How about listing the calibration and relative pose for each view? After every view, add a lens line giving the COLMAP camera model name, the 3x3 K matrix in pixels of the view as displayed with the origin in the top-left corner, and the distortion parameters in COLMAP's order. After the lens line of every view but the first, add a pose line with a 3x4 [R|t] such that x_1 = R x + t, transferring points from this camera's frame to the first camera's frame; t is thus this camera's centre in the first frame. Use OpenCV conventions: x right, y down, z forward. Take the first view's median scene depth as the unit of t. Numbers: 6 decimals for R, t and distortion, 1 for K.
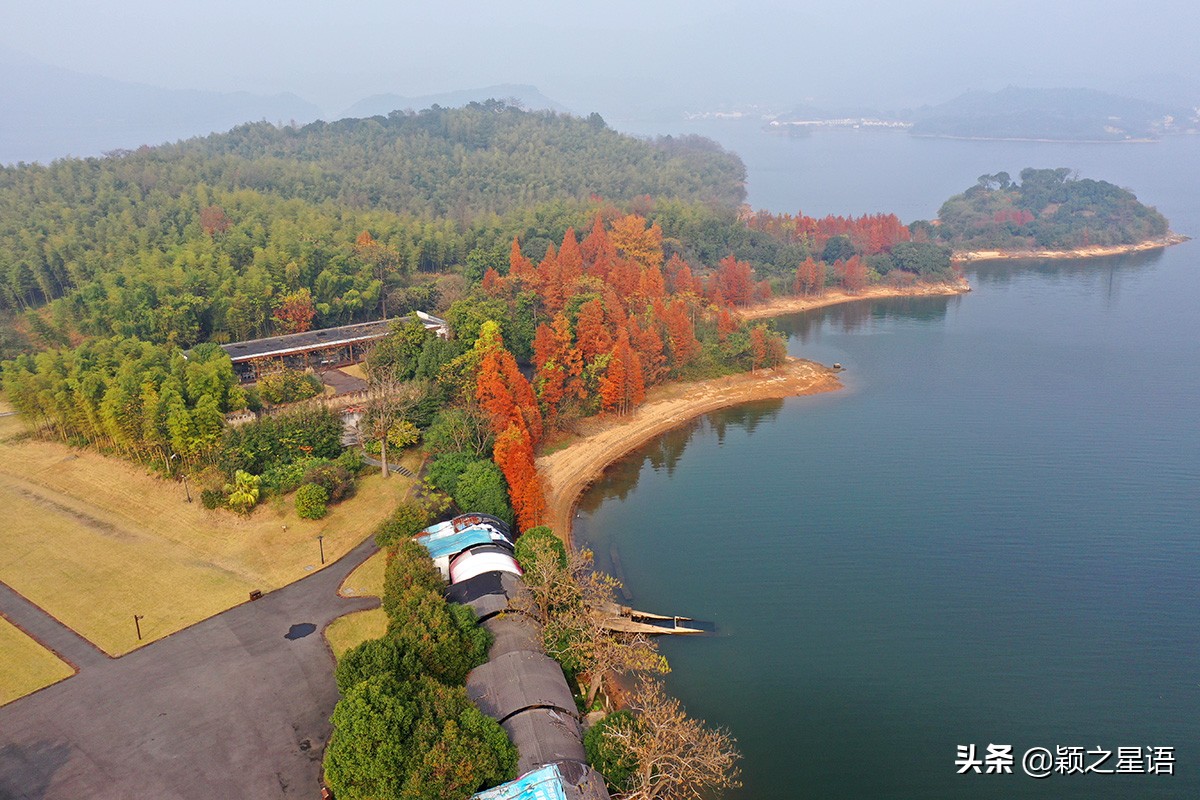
lens RADIAL K [[948.0, 0, 596.3], [0, 948.0, 404.2], [0, 0, 1]] dist [0.015212, -0.006196]
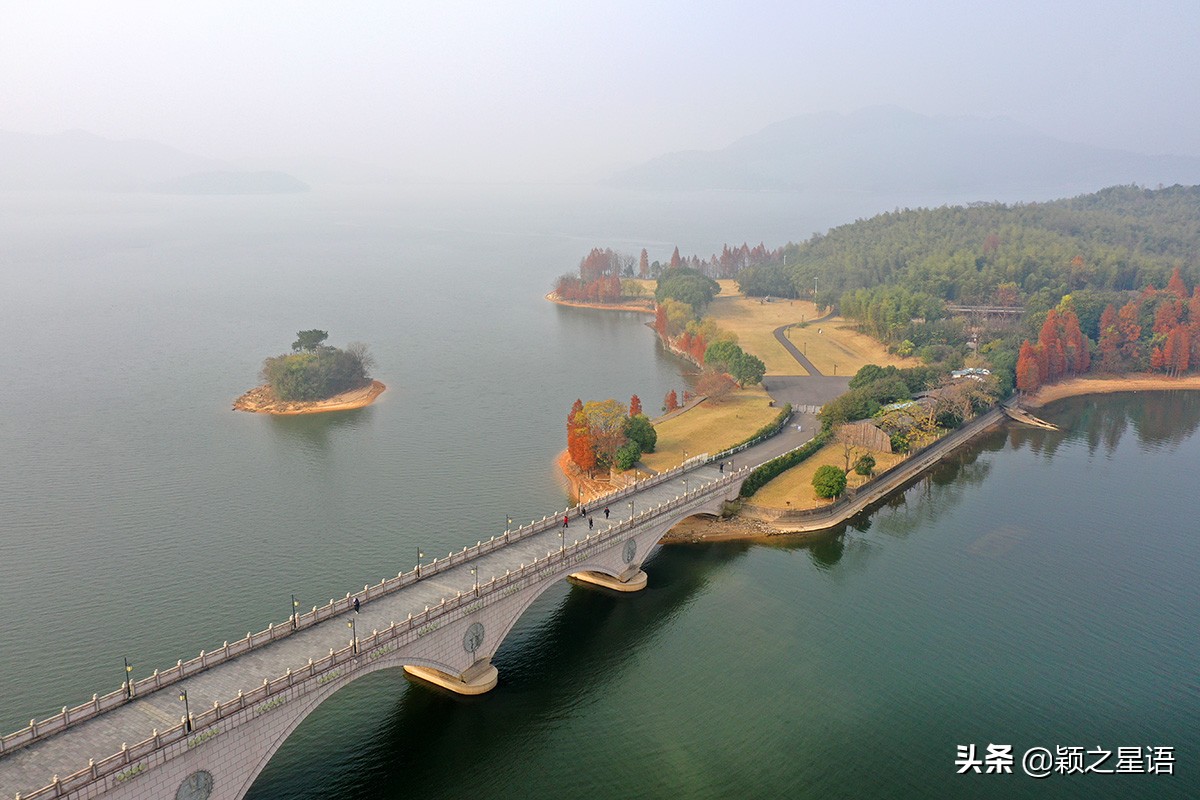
lens RADIAL K [[948.0, 0, 597.0], [0, 948.0, 401.2], [0, 0, 1]] dist [0.015212, -0.006196]
pose [[0.594819, 0.193238, -0.780288, 0.615671], [-0.243023, 0.968483, 0.054587, 0.172334], [0.766245, 0.157159, 0.623033, -0.583301]]
